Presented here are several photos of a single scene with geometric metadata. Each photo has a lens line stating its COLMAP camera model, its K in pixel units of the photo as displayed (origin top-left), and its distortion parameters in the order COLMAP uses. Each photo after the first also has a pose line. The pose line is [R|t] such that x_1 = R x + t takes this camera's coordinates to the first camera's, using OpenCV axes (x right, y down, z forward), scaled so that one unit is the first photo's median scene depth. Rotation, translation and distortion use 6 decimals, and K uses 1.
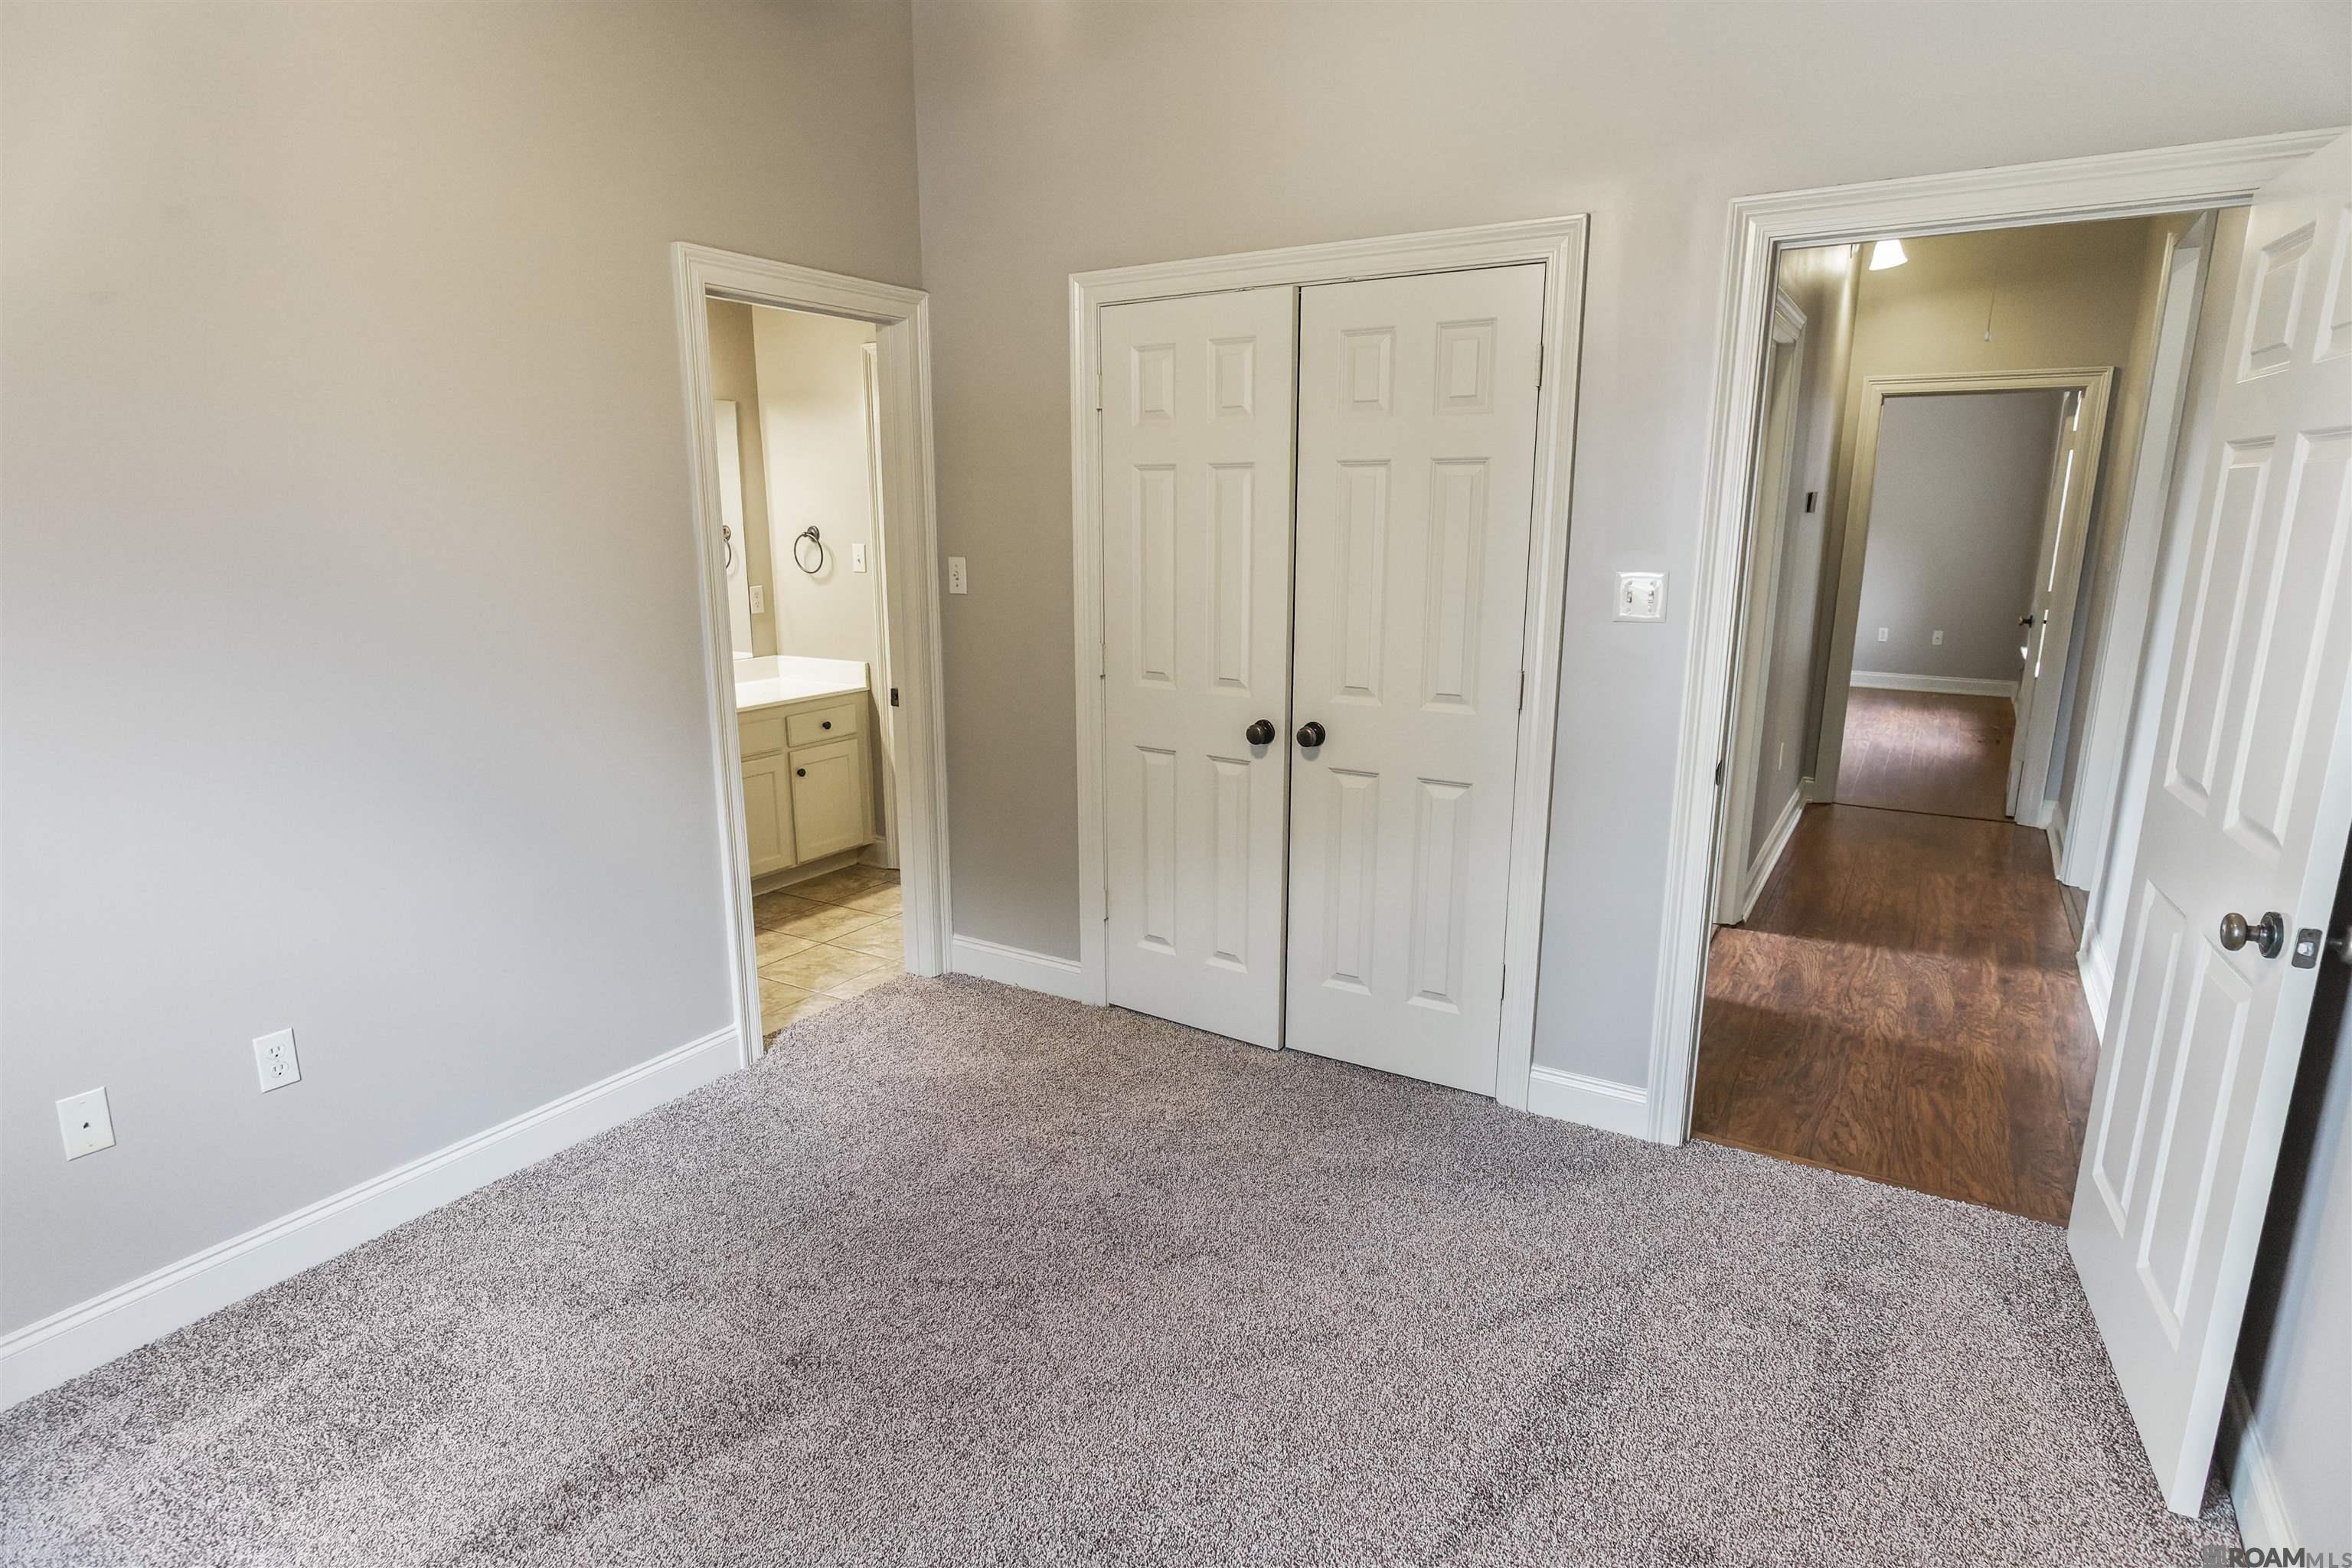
lens RADIAL K [[1265.6, 0, 1172.9], [0, 1265.6, 805.5], [0, 0, 1]] dist [-0.005972, 0.003865]
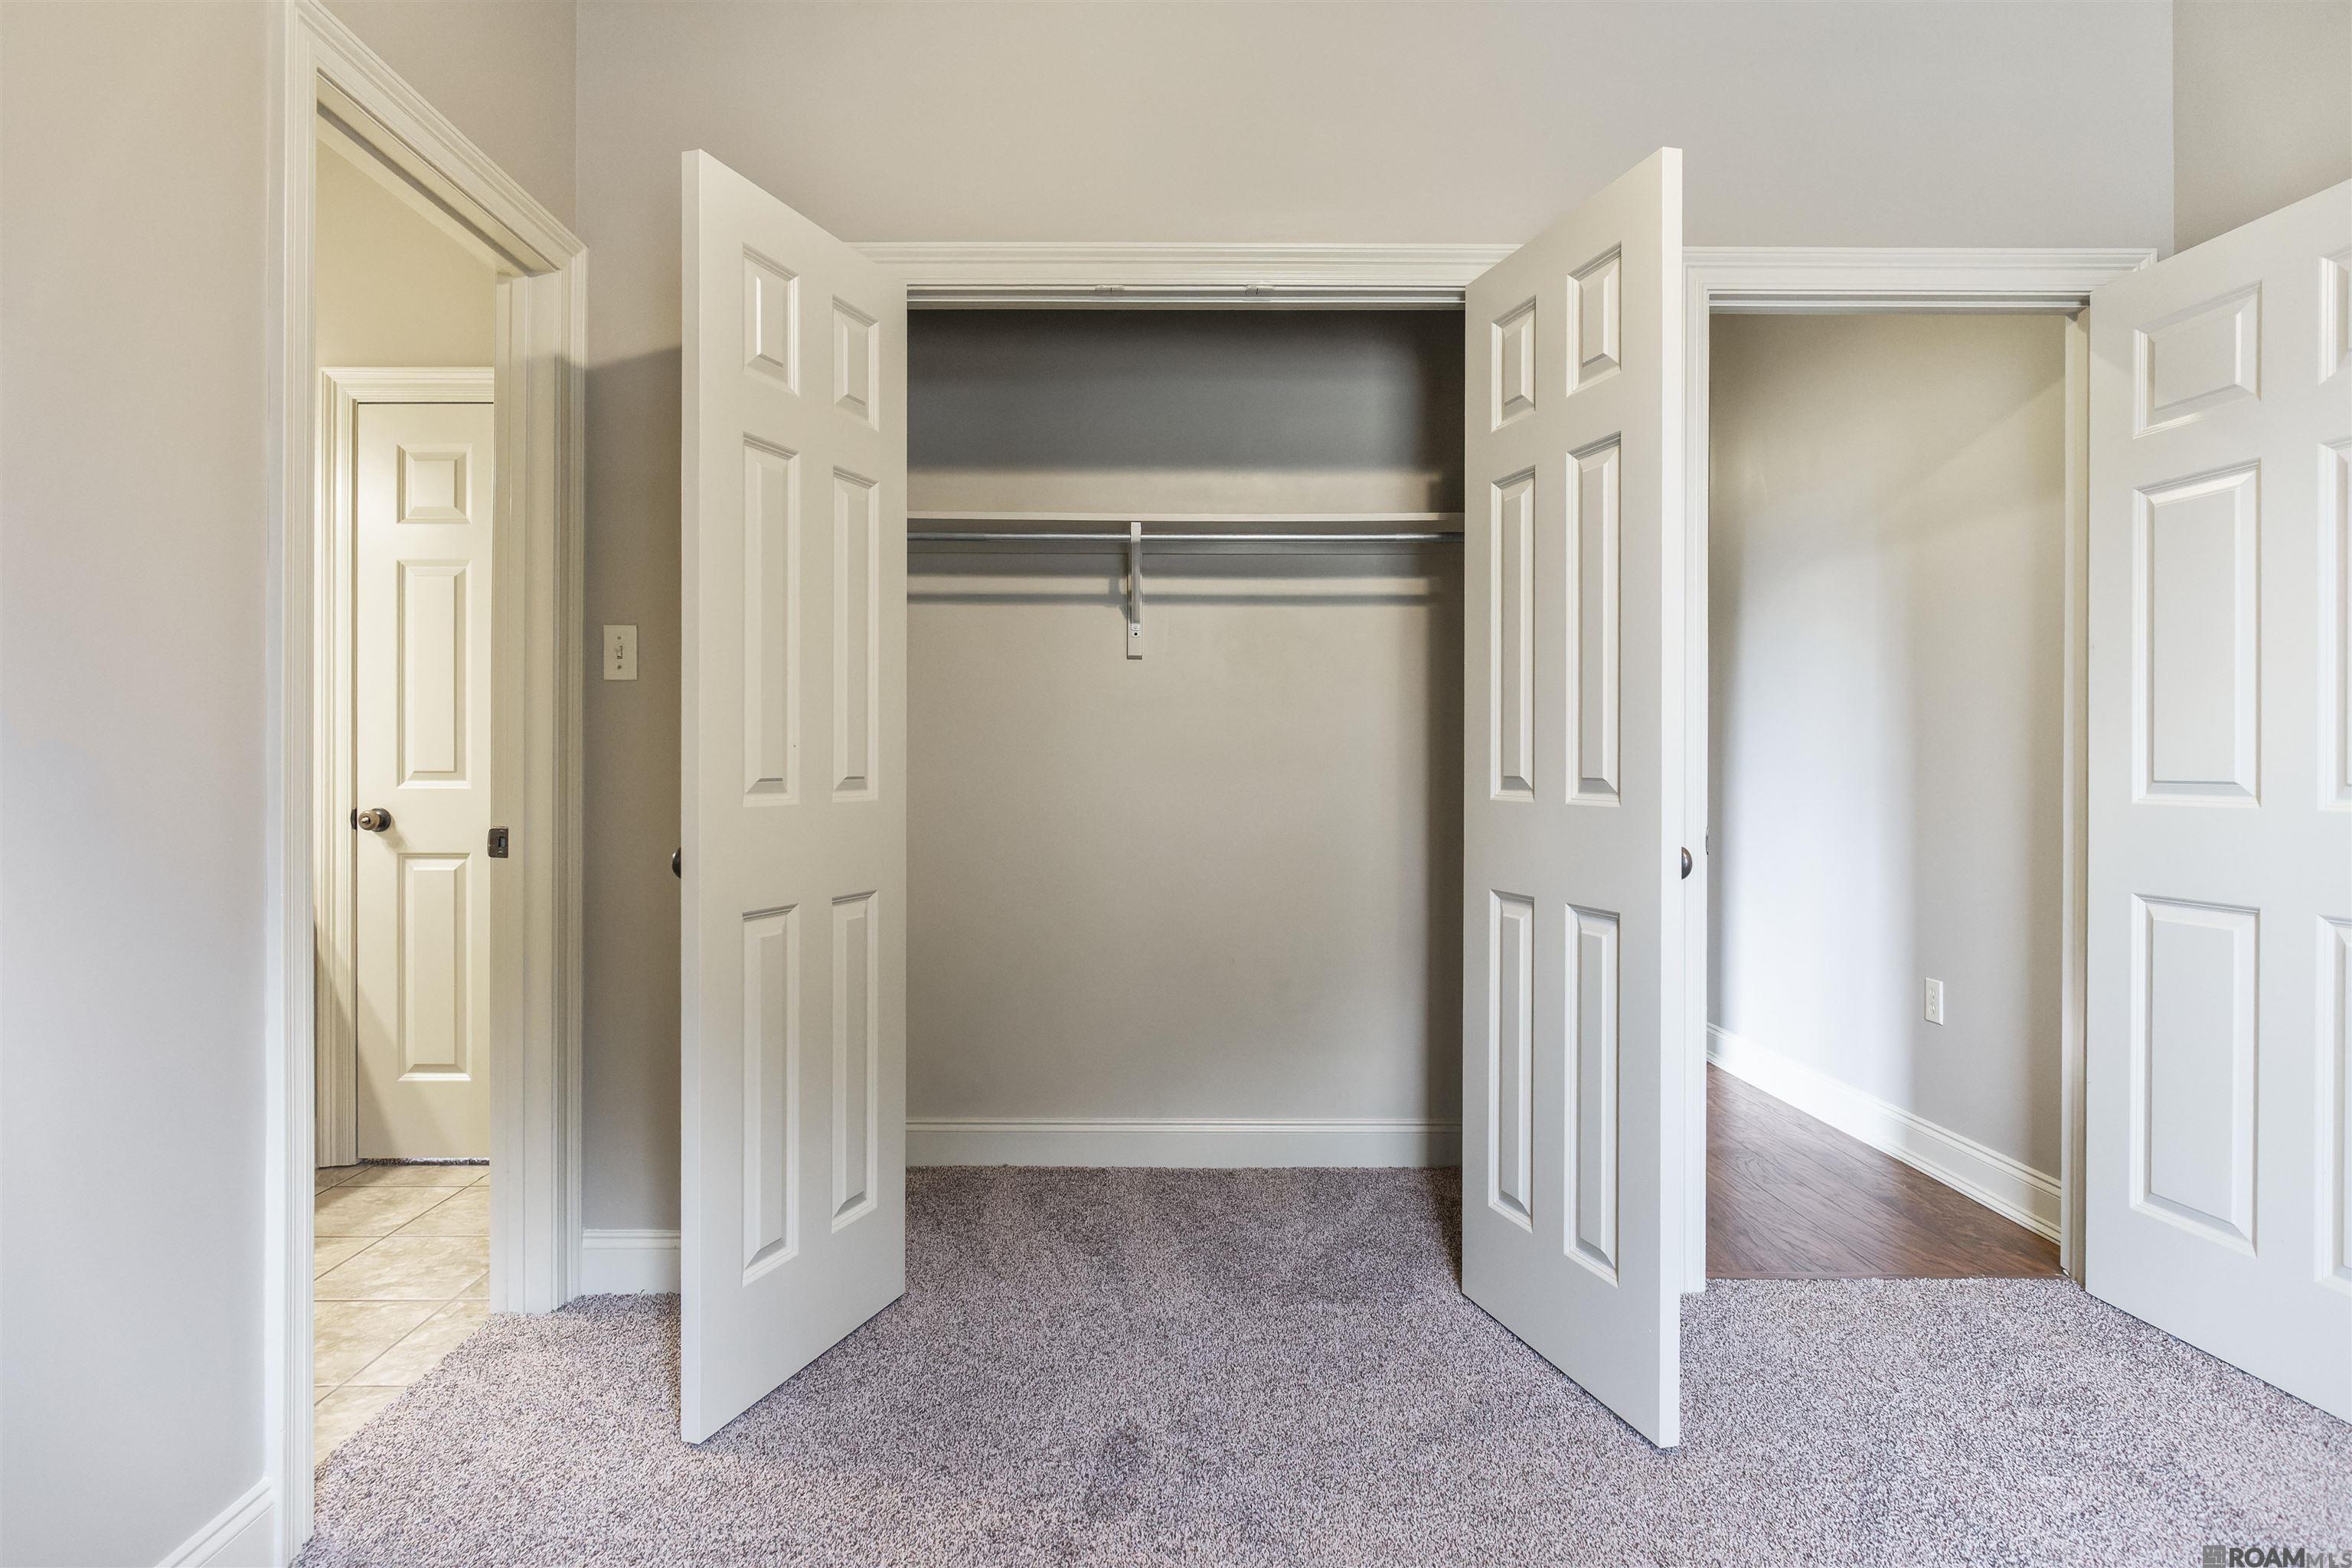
lens RADIAL K [[1265.6, 0, 1174.5], [0, 1265.6, 767.2], [0, 0, 1]] dist [-0.005972, 0.003865]
pose [[0.847689, -0.000811, 0.530492, -0.268498], [0.119804, 0.974457, -0.189948, 0.035556], [-0.516788, 0.224572, 0.826134, 0.311443]]
